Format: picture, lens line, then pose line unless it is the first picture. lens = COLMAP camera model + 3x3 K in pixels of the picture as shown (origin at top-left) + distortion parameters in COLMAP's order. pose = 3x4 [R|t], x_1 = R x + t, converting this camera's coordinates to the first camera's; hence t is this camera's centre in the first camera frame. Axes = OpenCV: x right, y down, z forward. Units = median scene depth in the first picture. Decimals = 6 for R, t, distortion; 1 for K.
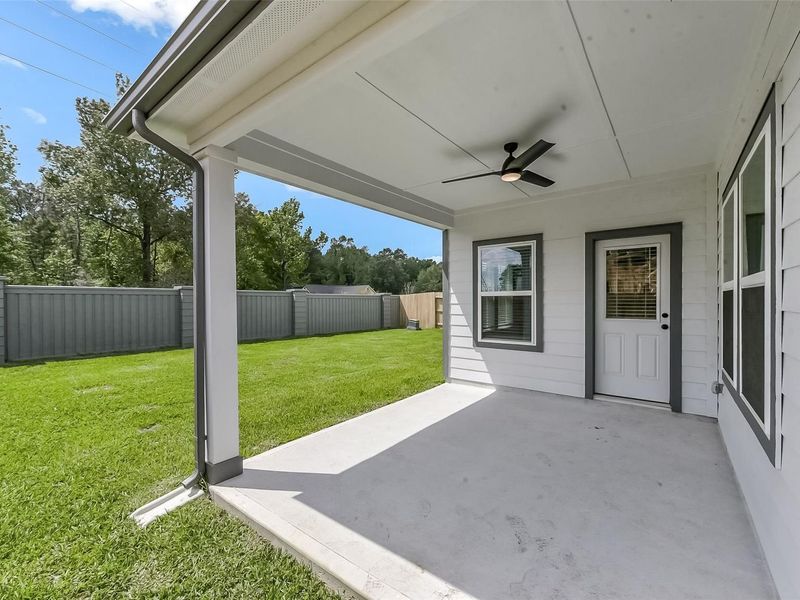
lens RADIAL K [[348.1, 0, 400.5], [0, 348.1, 300.2], [0, 0, 1]] dist [0.011611, 0.000252]
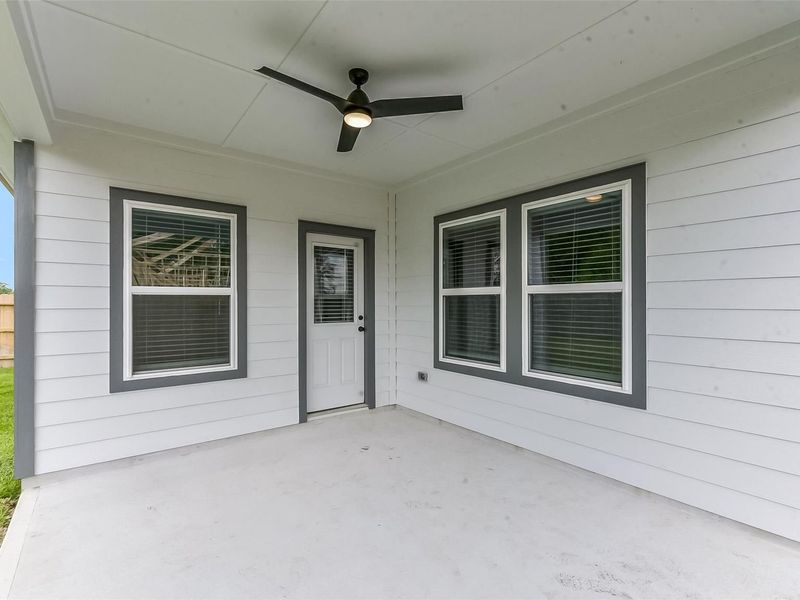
lens RADIAL K [[396.4, 0, 402.6], [0, 396.4, 302.5], [0, 0, 1]] dist [0.008799, 0.000517]
pose [[0.249305, 0.002938, 0.968421, -0.300521], [-0.004429, 0.999988, -0.001894, 0.000148], [-0.968415, -0.003817, 0.249315, 0.529267]]
